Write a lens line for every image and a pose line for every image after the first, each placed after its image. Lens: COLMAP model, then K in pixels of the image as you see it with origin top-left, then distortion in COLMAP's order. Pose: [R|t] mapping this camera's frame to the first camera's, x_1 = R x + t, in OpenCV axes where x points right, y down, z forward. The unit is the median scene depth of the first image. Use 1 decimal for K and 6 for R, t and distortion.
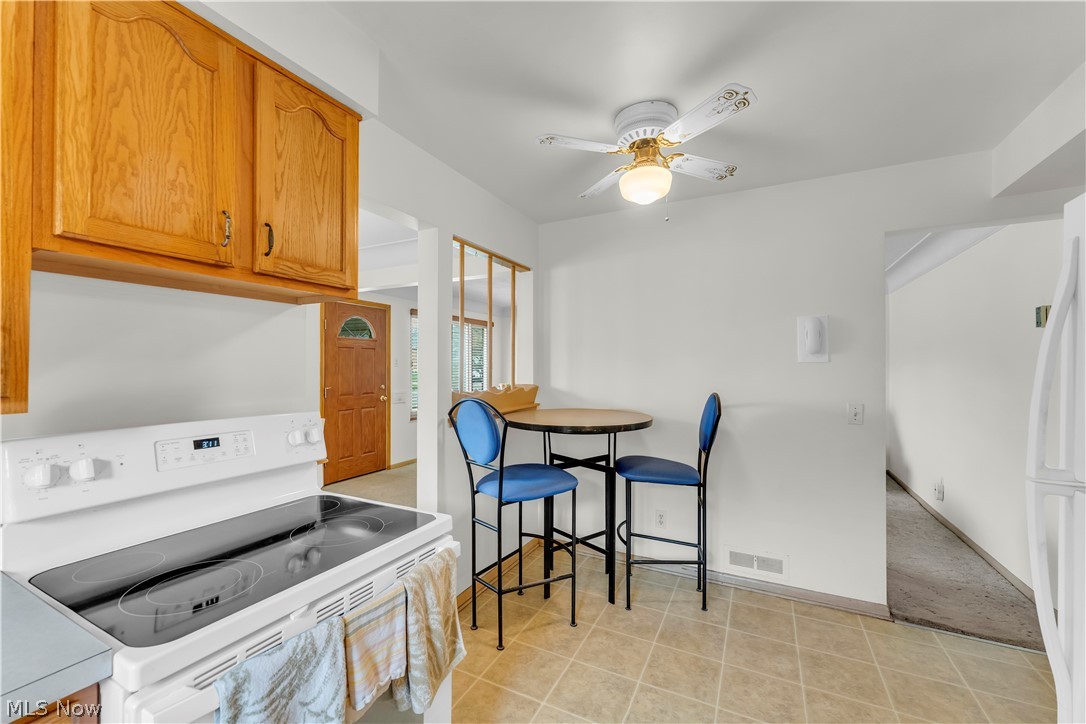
lens RADIAL K [[452.4, 0, 514.5], [0, 452.4, 363.3], [0, 0, 1]] dist [-0.000693, -0.000421]
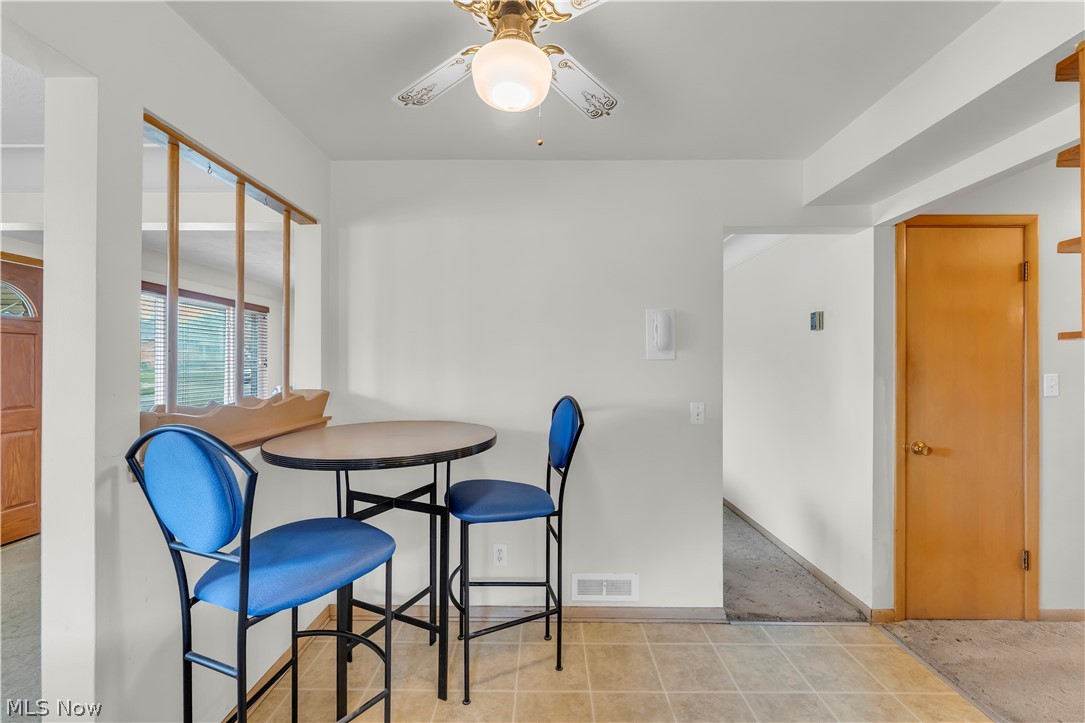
lens RADIAL K [[431.9, 0, 545.2], [0, 431.9, 363.0], [0, 0, 1]] dist [-0.007828, 0.000921]
pose [[0.875020, 0.002635, 0.484079, 0.031748], [-0.005768, 0.999971, 0.004985, 0.002212], [-0.484052, -0.007154, 0.875010, 0.372932]]
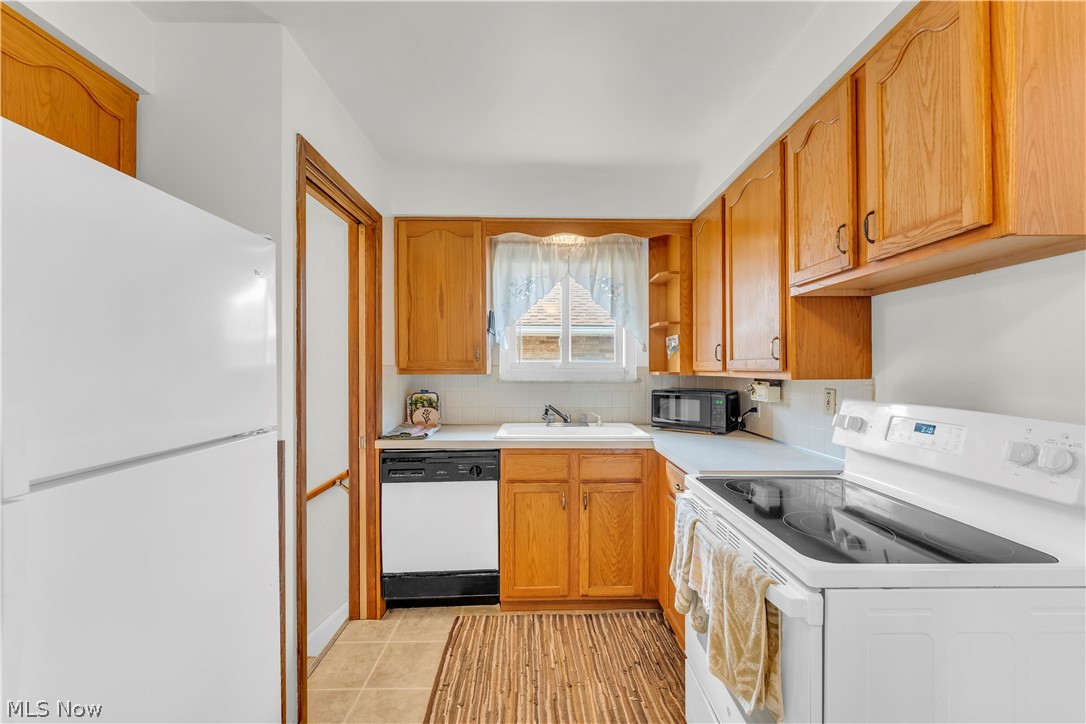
lens RADIAL K [[452.4, 0, 536.0], [0, 452.4, 363.5], [0, 0, 1]] dist [-0.000693, -0.000421]
pose [[-0.879437, -0.005623, -0.475982, 0.316995], [0.002165, 0.999873, -0.015813, 0.024238], [0.476011, -0.014937, -0.879313, 0.814260]]
